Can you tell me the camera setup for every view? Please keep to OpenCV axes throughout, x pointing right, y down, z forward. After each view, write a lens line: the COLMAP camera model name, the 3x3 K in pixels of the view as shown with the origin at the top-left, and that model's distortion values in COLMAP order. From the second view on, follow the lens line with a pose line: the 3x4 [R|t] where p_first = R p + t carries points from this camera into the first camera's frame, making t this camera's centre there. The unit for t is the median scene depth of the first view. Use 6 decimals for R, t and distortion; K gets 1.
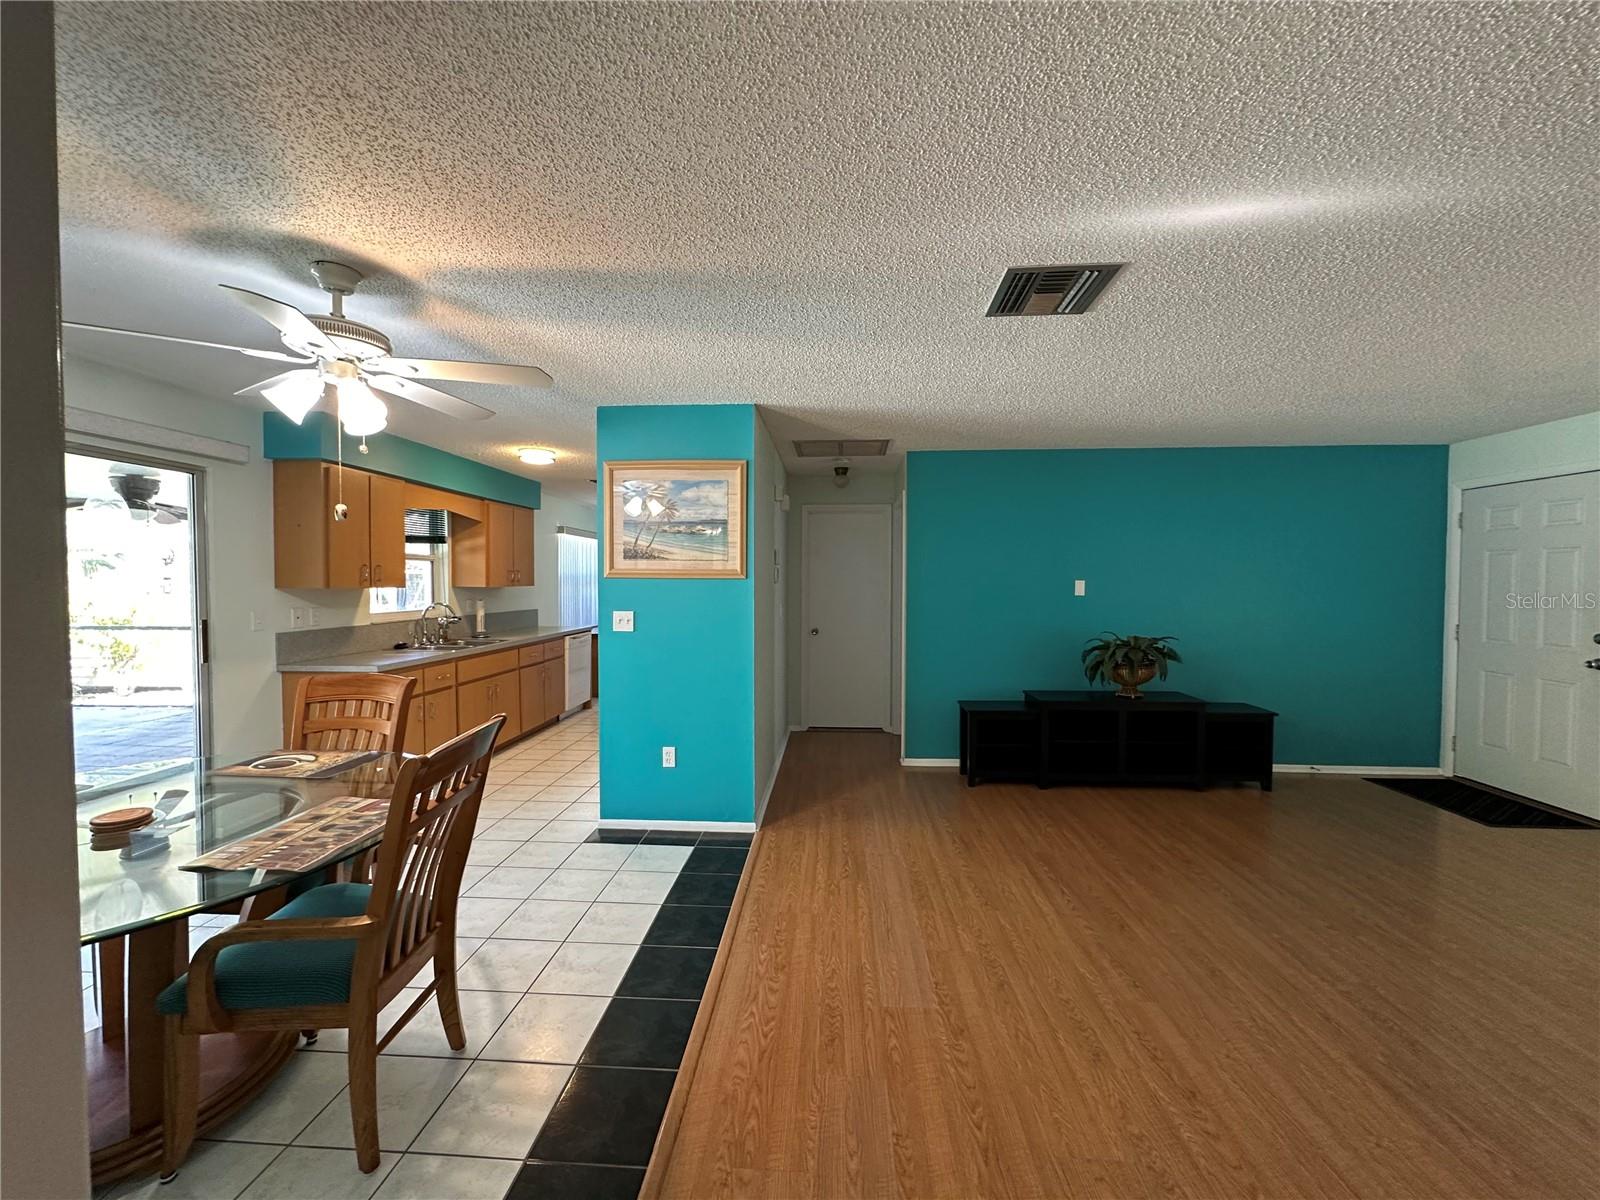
lens RADIAL K [[632.7, 0, 797.4], [0, 632.7, 599.8], [0, 0, 1]] dist [-0.001423, -0.001073]
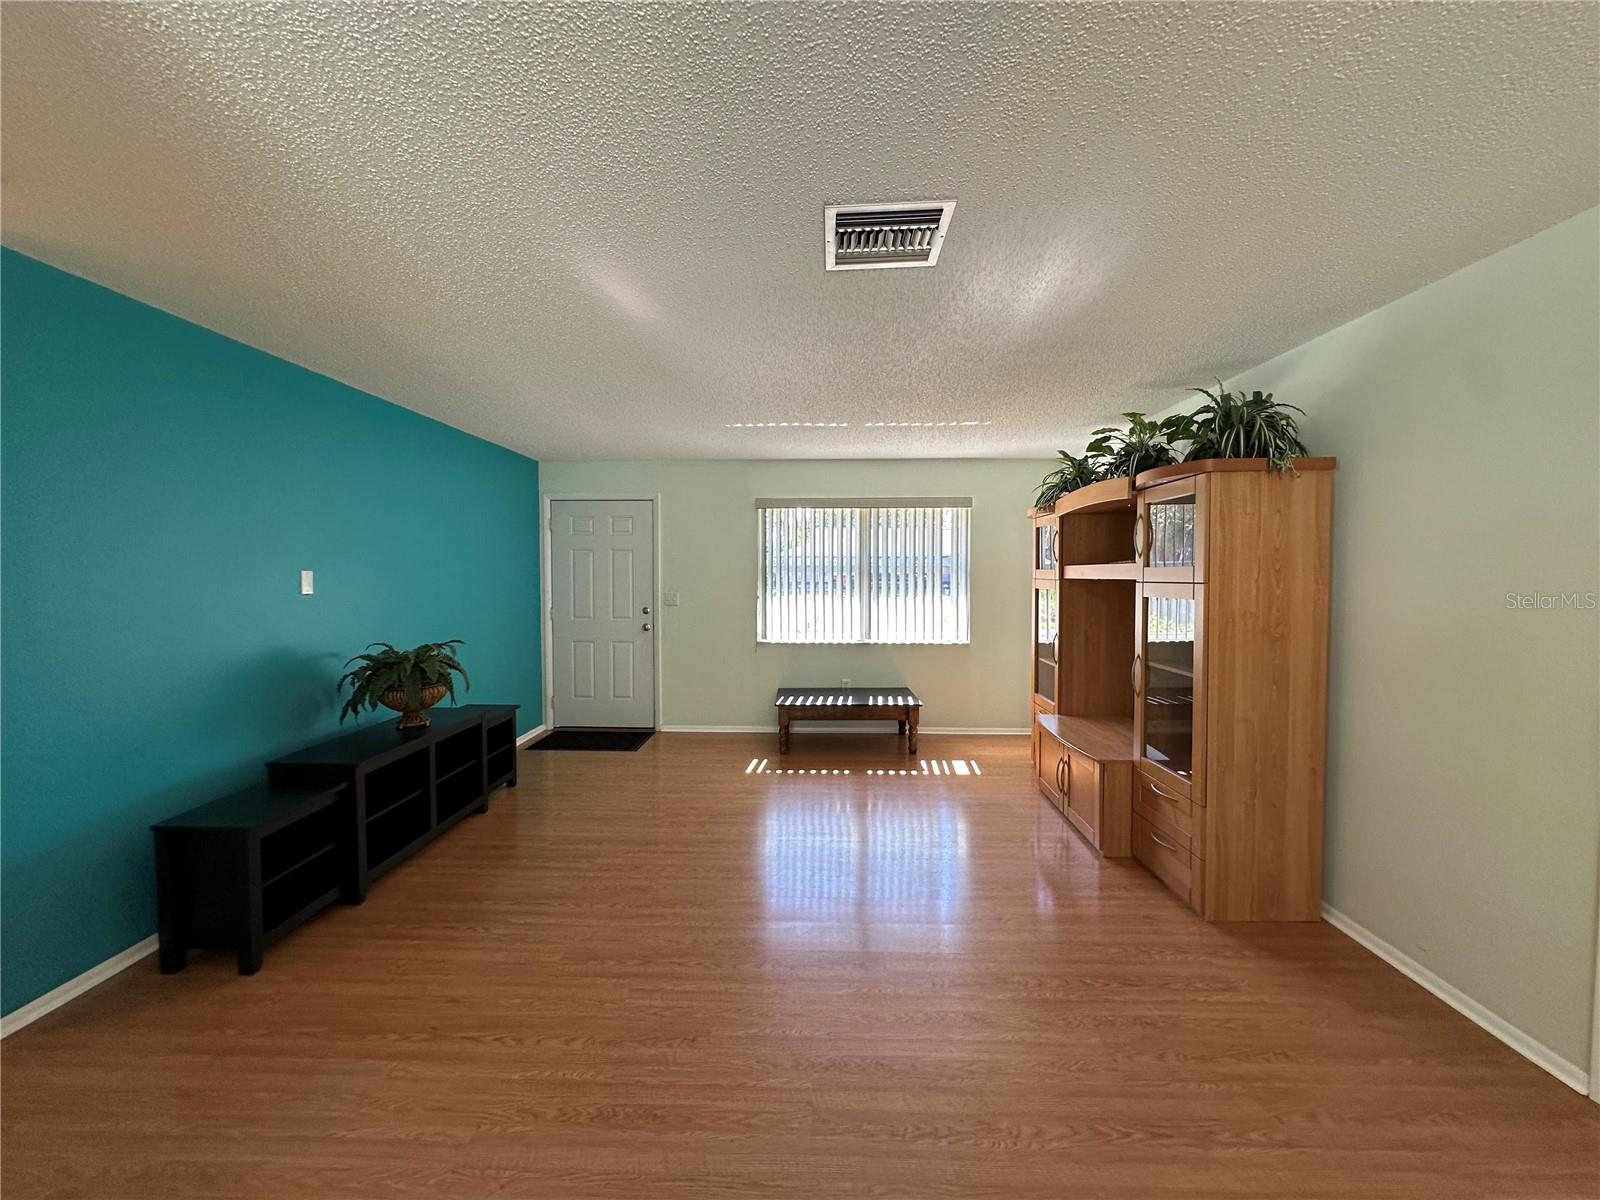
lens RADIAL K [[632.7, 0, 797.6], [0, 632.7, 598.2], [0, 0, 1]] dist [-0.001423, -0.001073]
pose [[-0.028810, -0.039185, 0.998817, -0.242126], [0.031178, 0.998710, 0.040081, -0.015481], [-0.999099, 0.032296, -0.027551, 0.576137]]
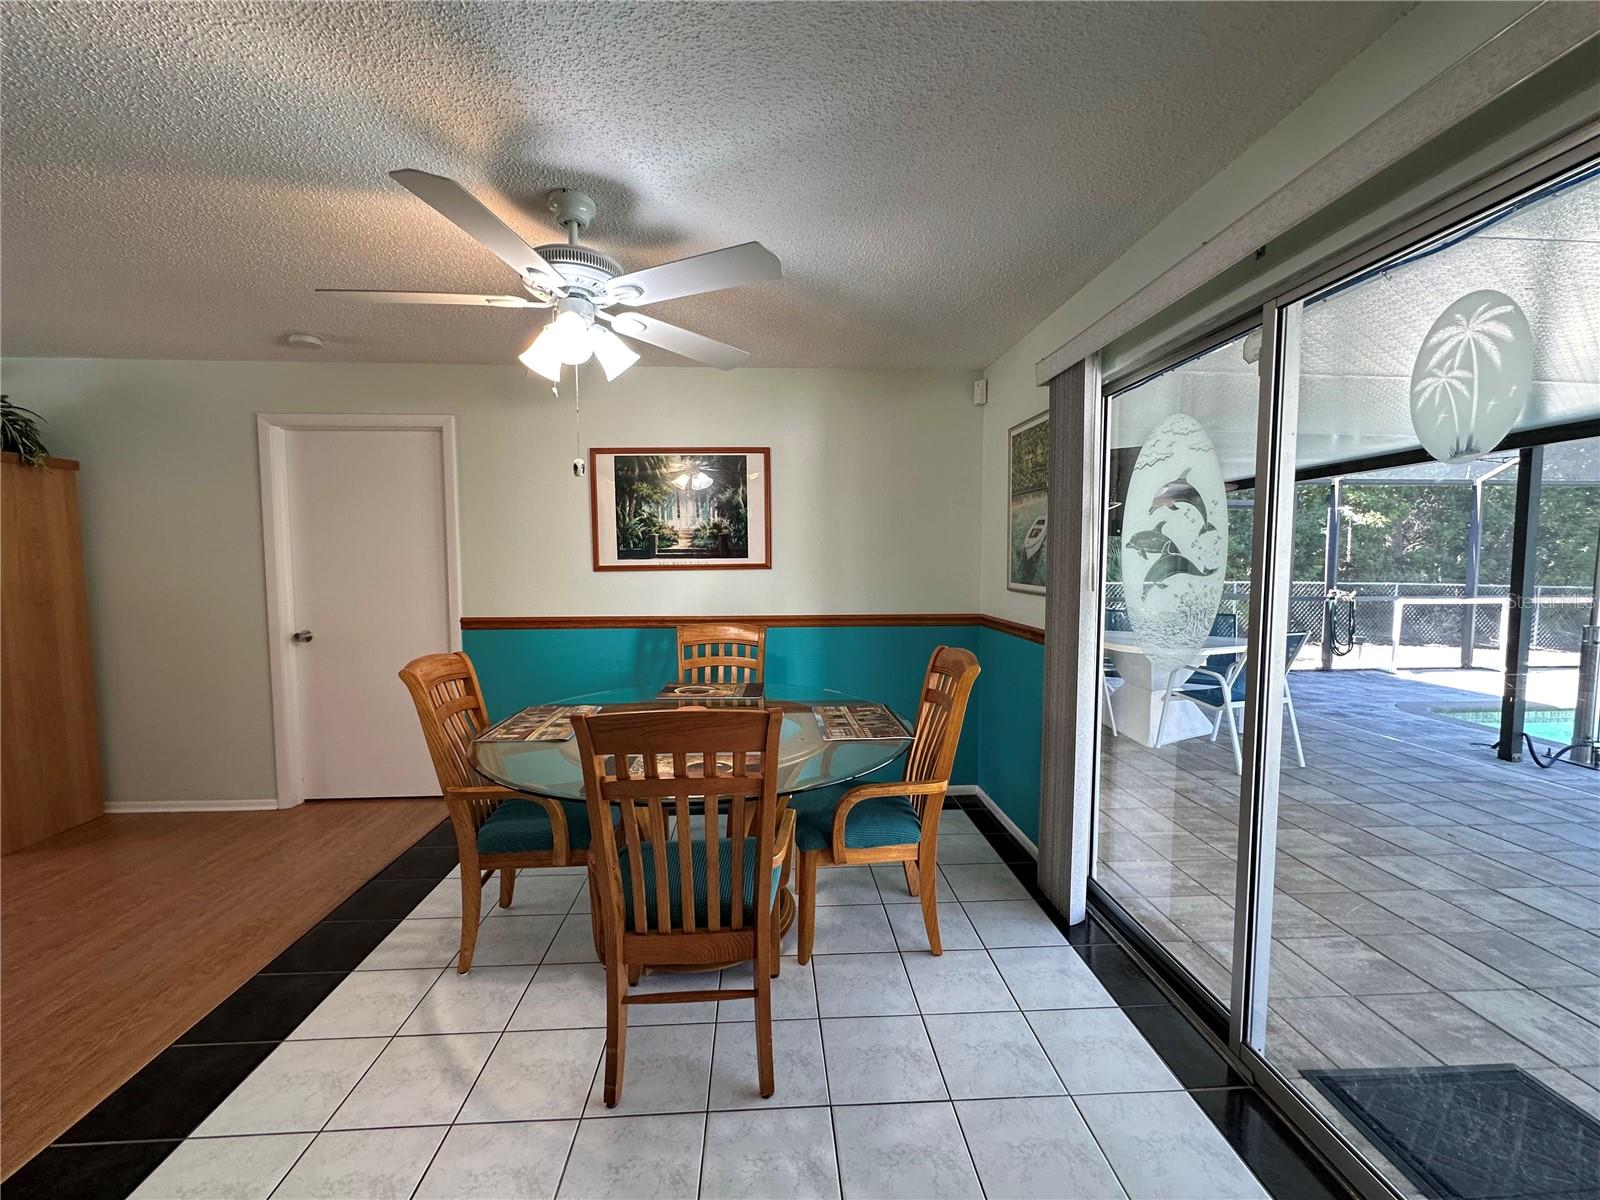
lens RADIAL K [[632.7, 0, 796.8], [0, 632.7, 600.5], [0, 0, 1]] dist [-0.001423, -0.001073]
pose [[-0.993205, 0.006343, -0.116205, -0.421565], [-0.005124, 0.995162, 0.098118, -0.018233], [0.116265, 0.098047, -0.988367, 0.894350]]
